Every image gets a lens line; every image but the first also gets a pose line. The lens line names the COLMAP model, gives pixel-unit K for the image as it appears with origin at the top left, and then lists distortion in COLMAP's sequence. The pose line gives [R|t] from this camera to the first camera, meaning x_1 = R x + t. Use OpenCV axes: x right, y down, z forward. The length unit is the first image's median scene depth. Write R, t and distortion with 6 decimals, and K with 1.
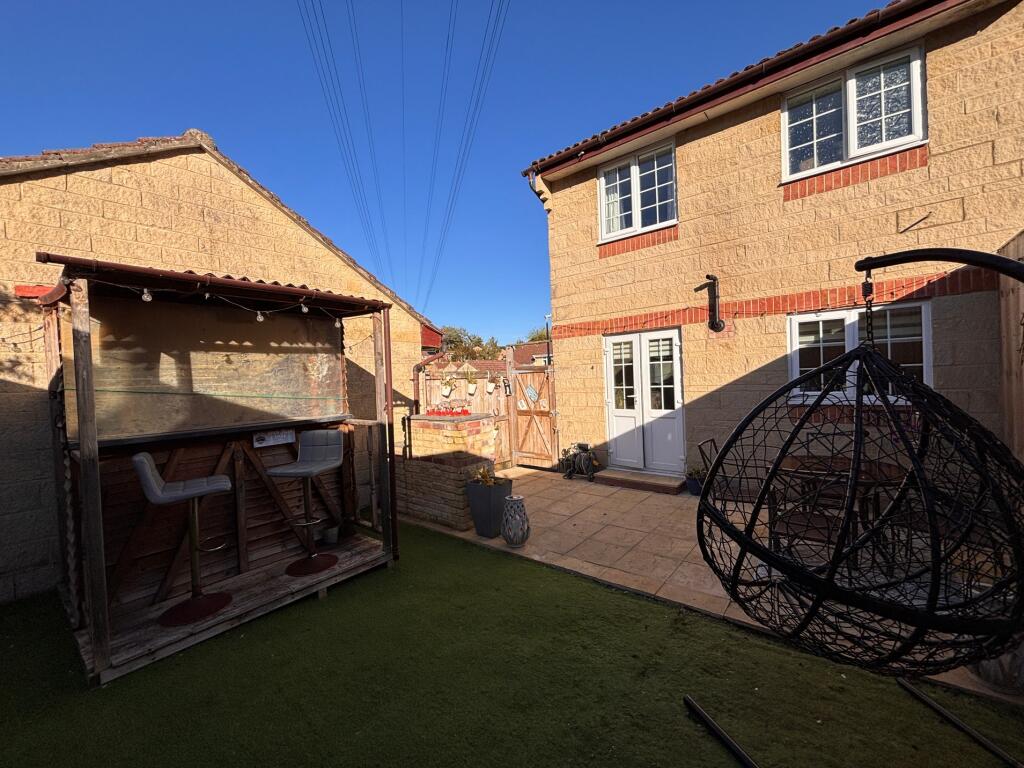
lens RADIAL K [[413.4, 0, 507.6], [0, 413.4, 383.9], [0, 0, 1]] dist [-0.011514, -0.000647]
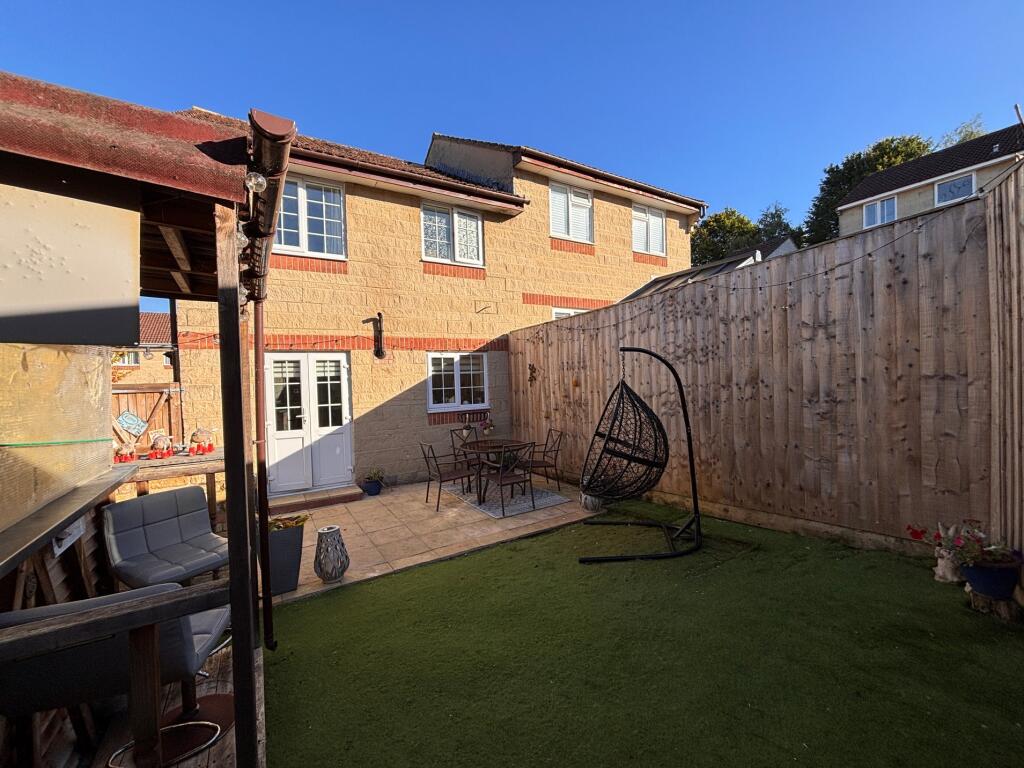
lens RADIAL K [[413.4, 0, 505.4], [0, 413.4, 385.4], [0, 0, 1]] dist [-0.011514, -0.000647]
pose [[0.319285, 0.017212, 0.947503, -0.536945], [0.035726, 0.998906, -0.030185, 0.004126], [-0.946985, 0.043488, 0.318320, 0.249205]]
